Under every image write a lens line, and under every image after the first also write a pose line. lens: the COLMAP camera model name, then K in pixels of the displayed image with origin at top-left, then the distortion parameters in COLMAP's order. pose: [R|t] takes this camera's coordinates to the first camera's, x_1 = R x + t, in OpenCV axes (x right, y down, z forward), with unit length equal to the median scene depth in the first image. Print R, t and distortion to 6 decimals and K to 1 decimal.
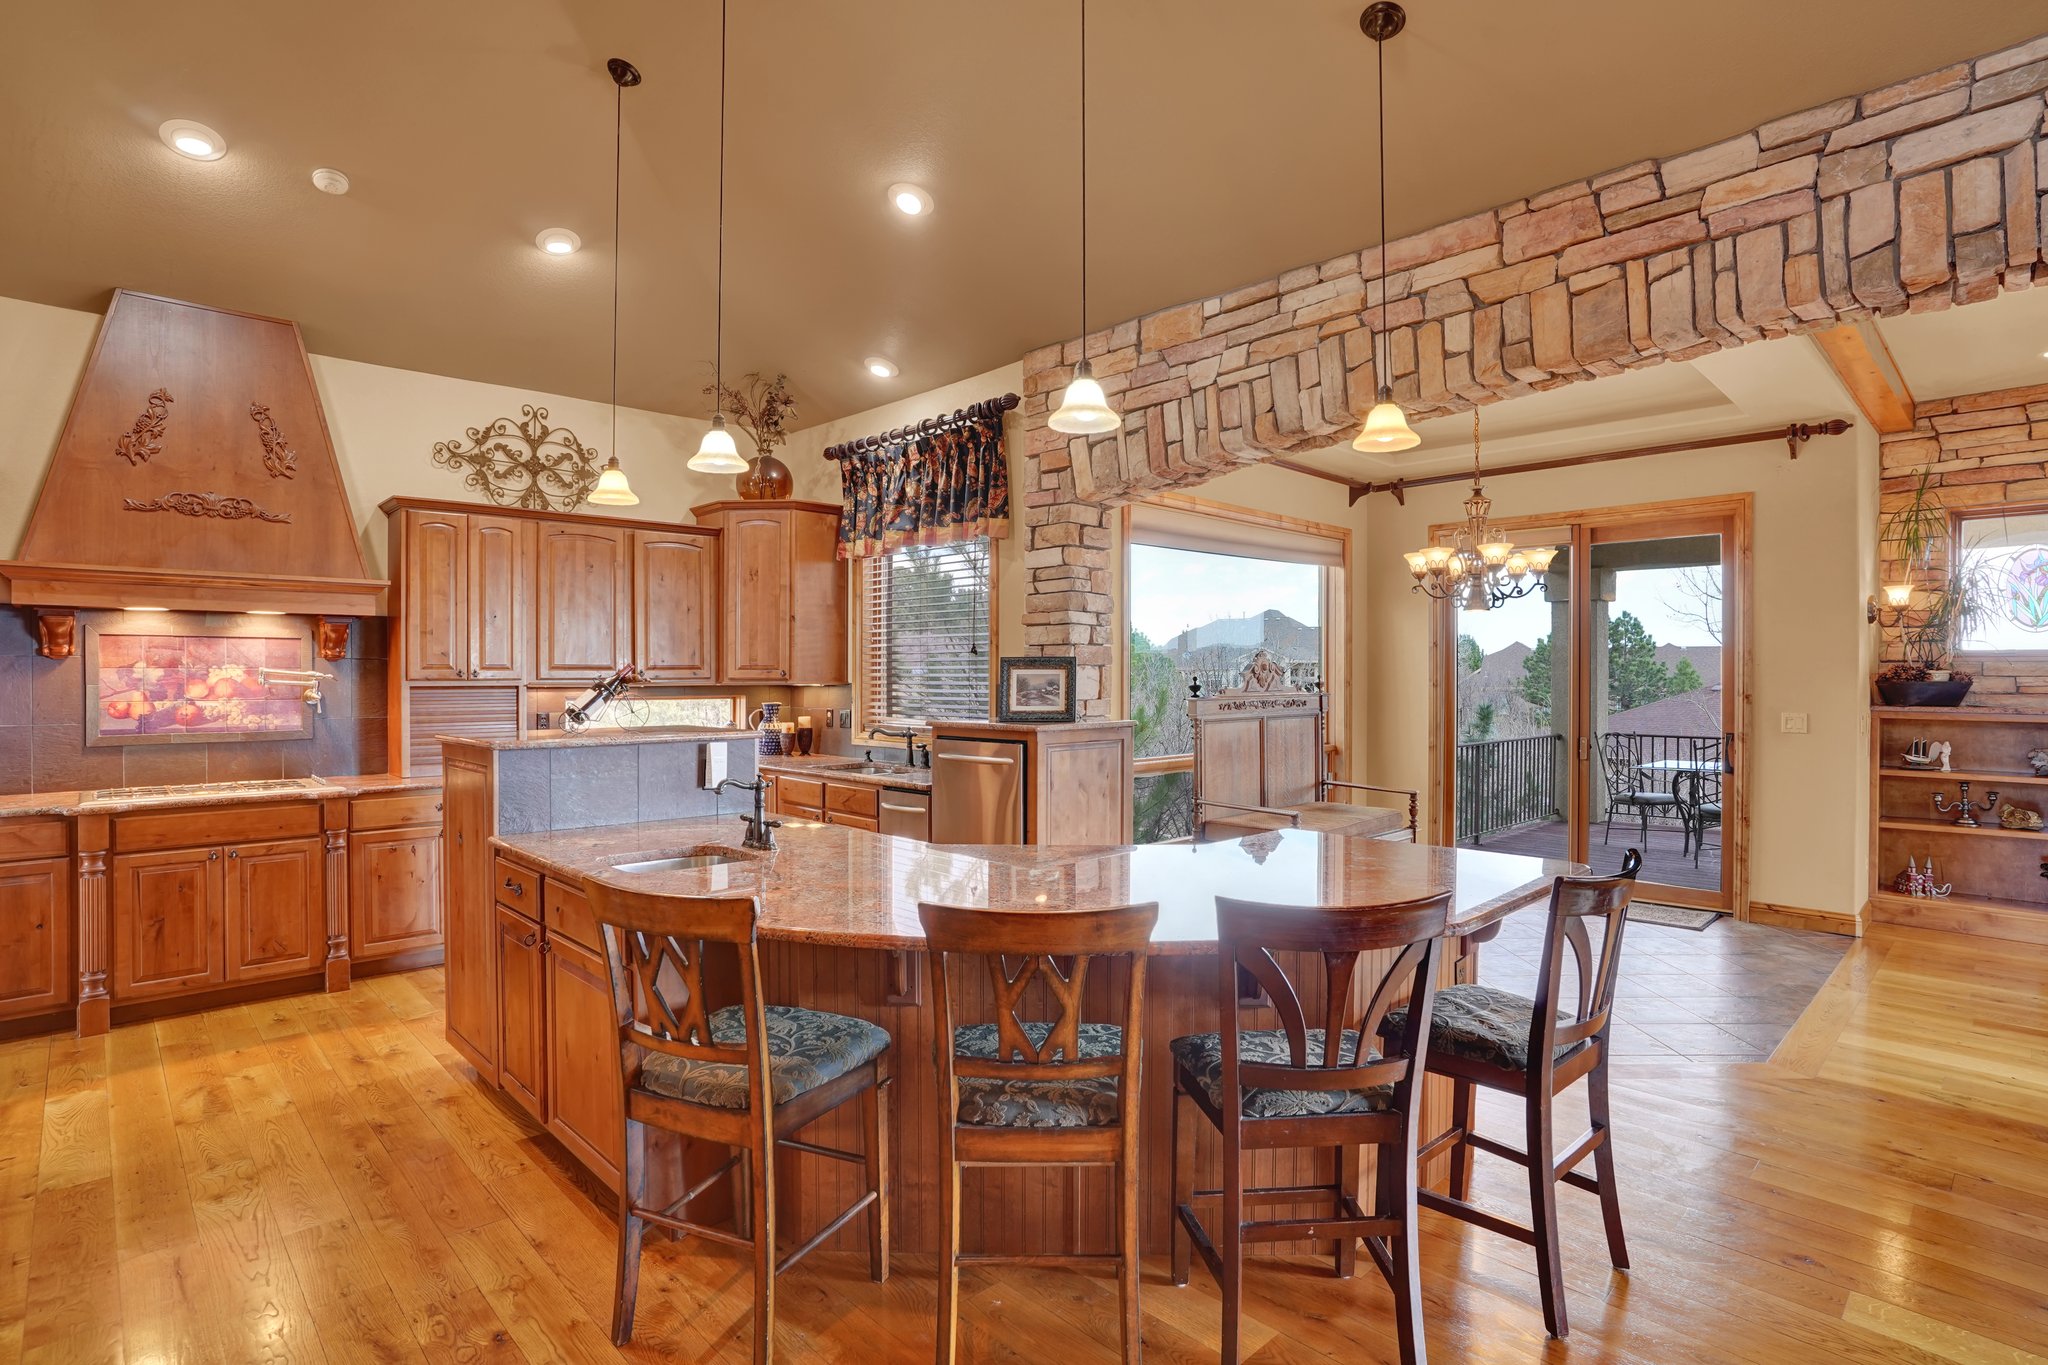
lens RADIAL K [[1019.5, 0, 1022.3], [0, 1019.5, 678.5], [0, 0, 1]] dist [-0.071189, 0.033337]
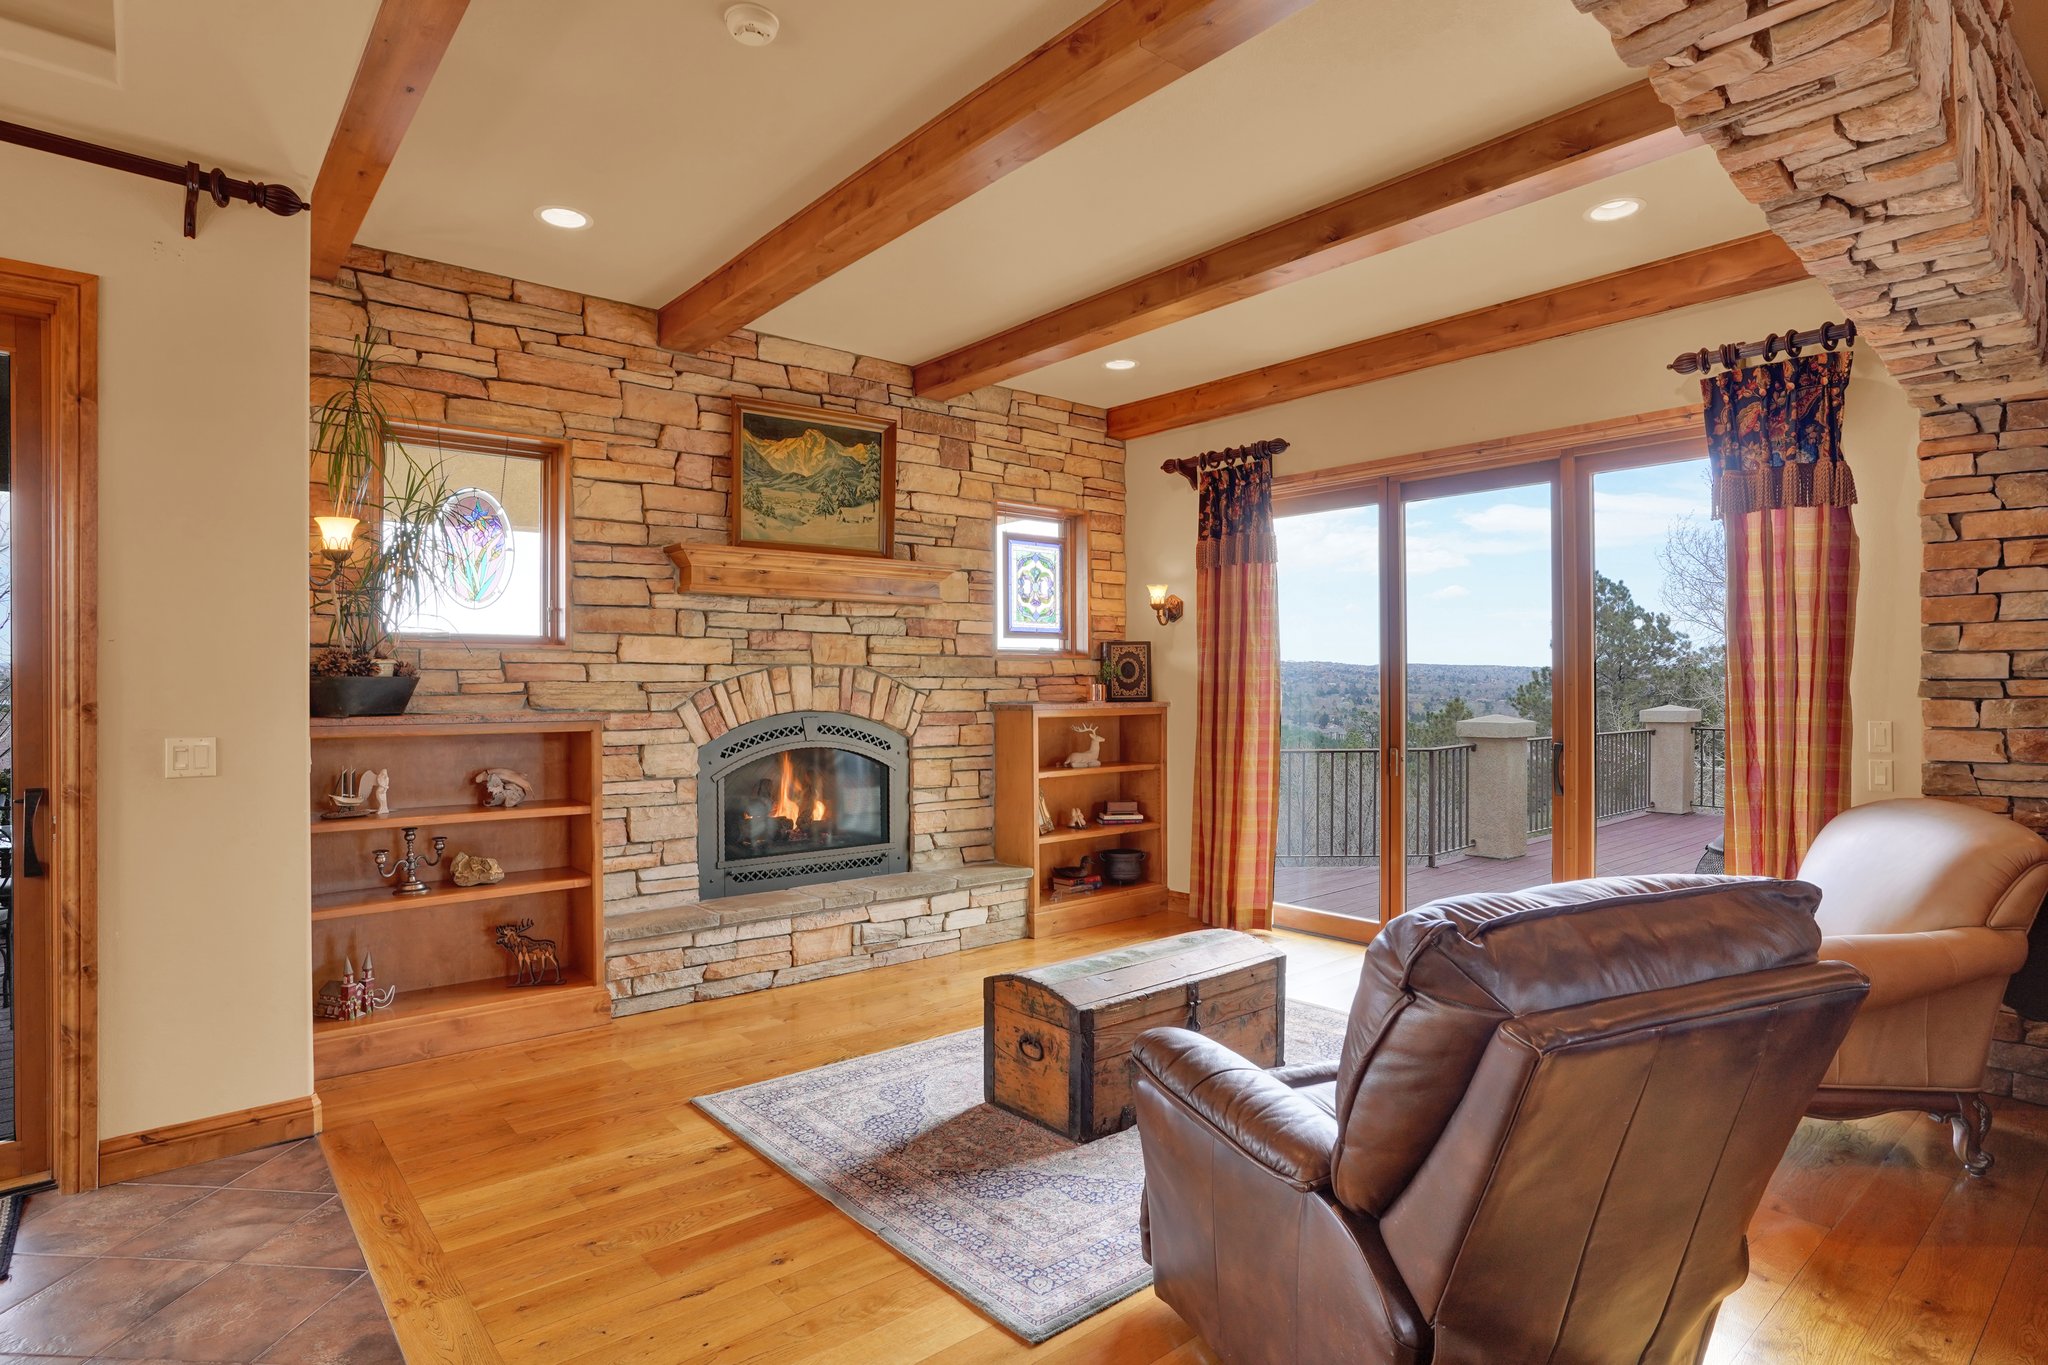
lens RADIAL K [[1076.9, 0, 1026.9], [0, 1076.9, 678.2], [0, 0, 1]] dist [-0.078415, 0.055597]
pose [[0.053357, 0.002665, 0.998572, 0.301471], [0.009072, 0.999954, -0.003153, 0.011092], [-0.998534, 0.009228, 0.053330, 0.611184]]
